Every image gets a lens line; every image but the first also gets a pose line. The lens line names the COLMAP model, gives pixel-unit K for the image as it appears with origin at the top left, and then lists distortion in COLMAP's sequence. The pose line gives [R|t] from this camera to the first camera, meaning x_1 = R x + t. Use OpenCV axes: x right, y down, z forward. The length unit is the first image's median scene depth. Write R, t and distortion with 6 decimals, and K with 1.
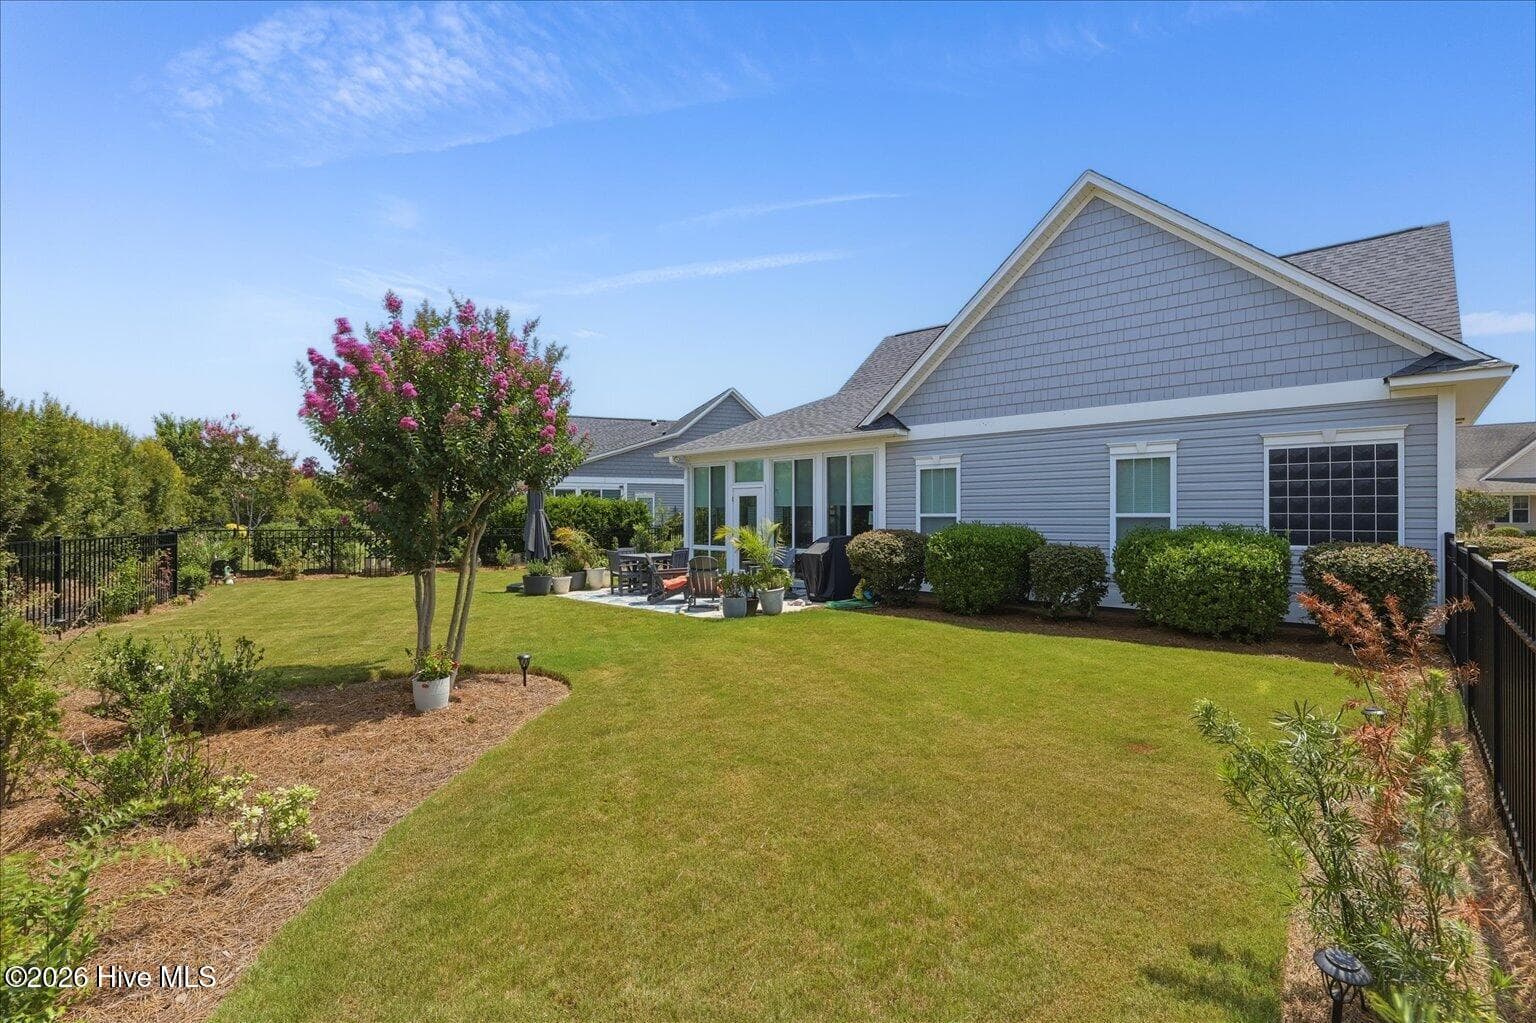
lens RADIAL K [[689.4, 0, 768.8], [0, 689.4, 513.4], [0, 0, 1]] dist [0.001567, 0.000532]
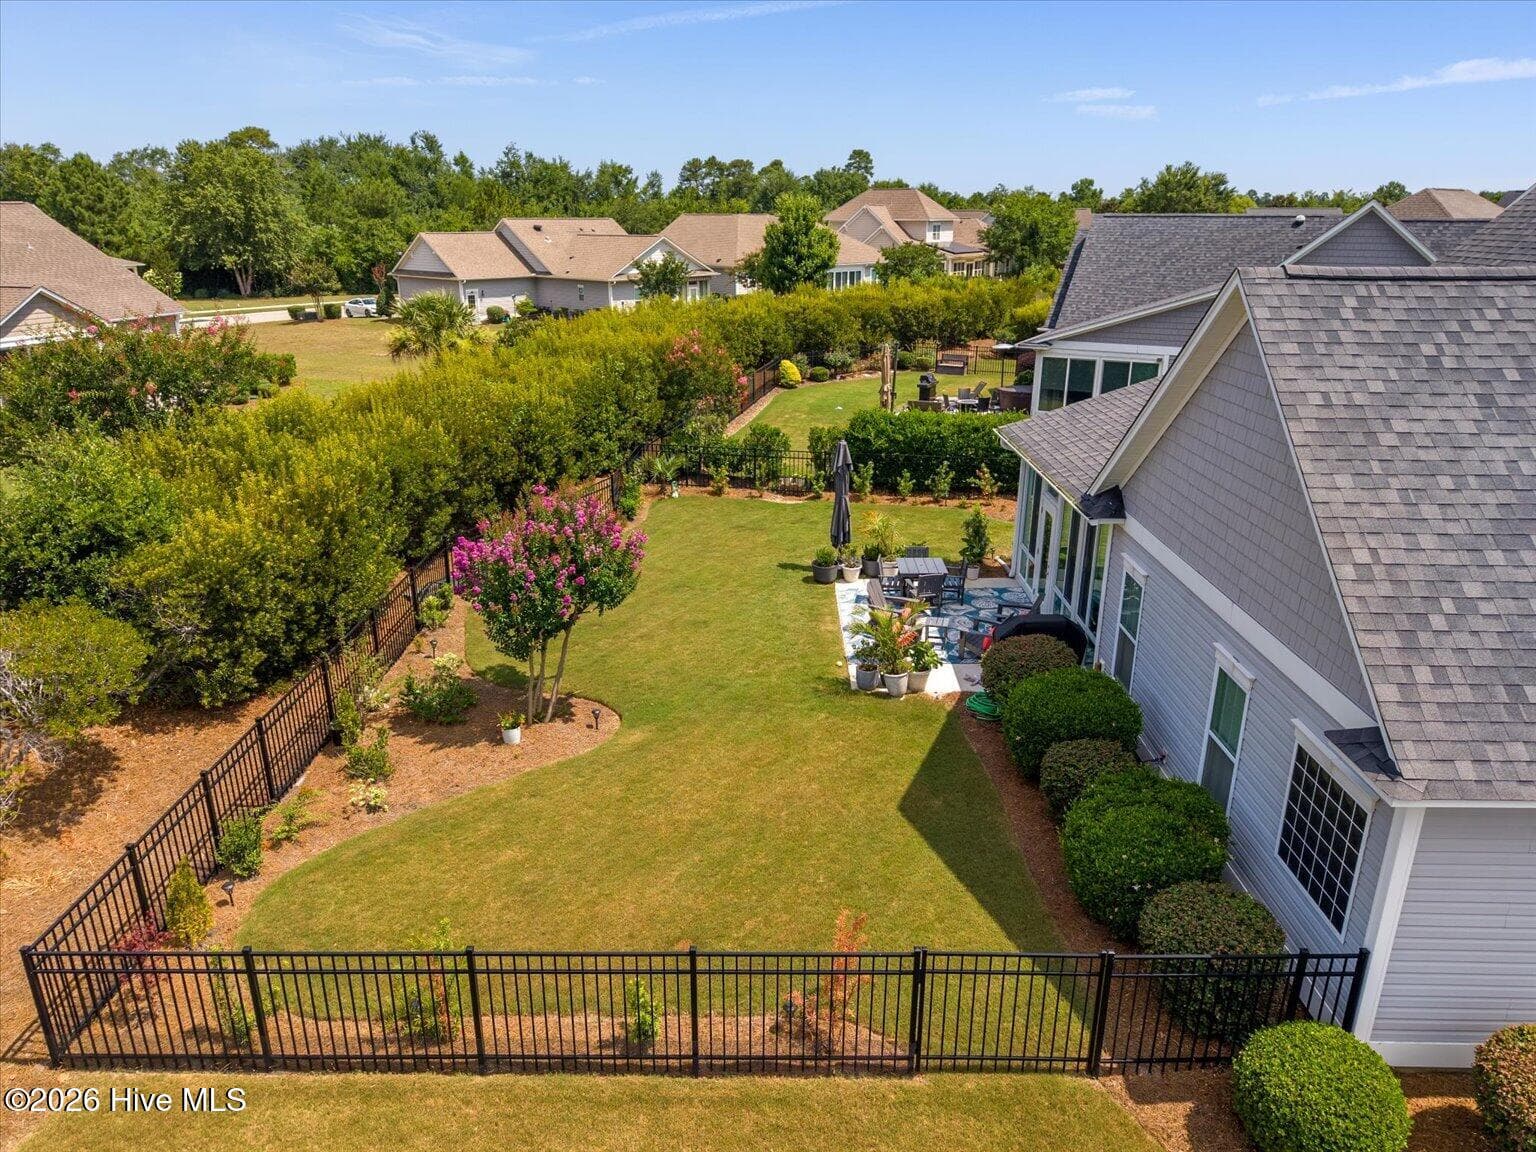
lens RADIAL K [[1038.4, 0, 770.3], [0, 1038.4, 582.0], [0, 0, 1]] dist [0.043219, -0.016352]
pose [[0.670179, 0.249891, -0.698866, 0.679954], [0.001997, 0.941005, 0.338386, -0.393741], [0.742196, -0.228175, 0.630143, -0.045874]]
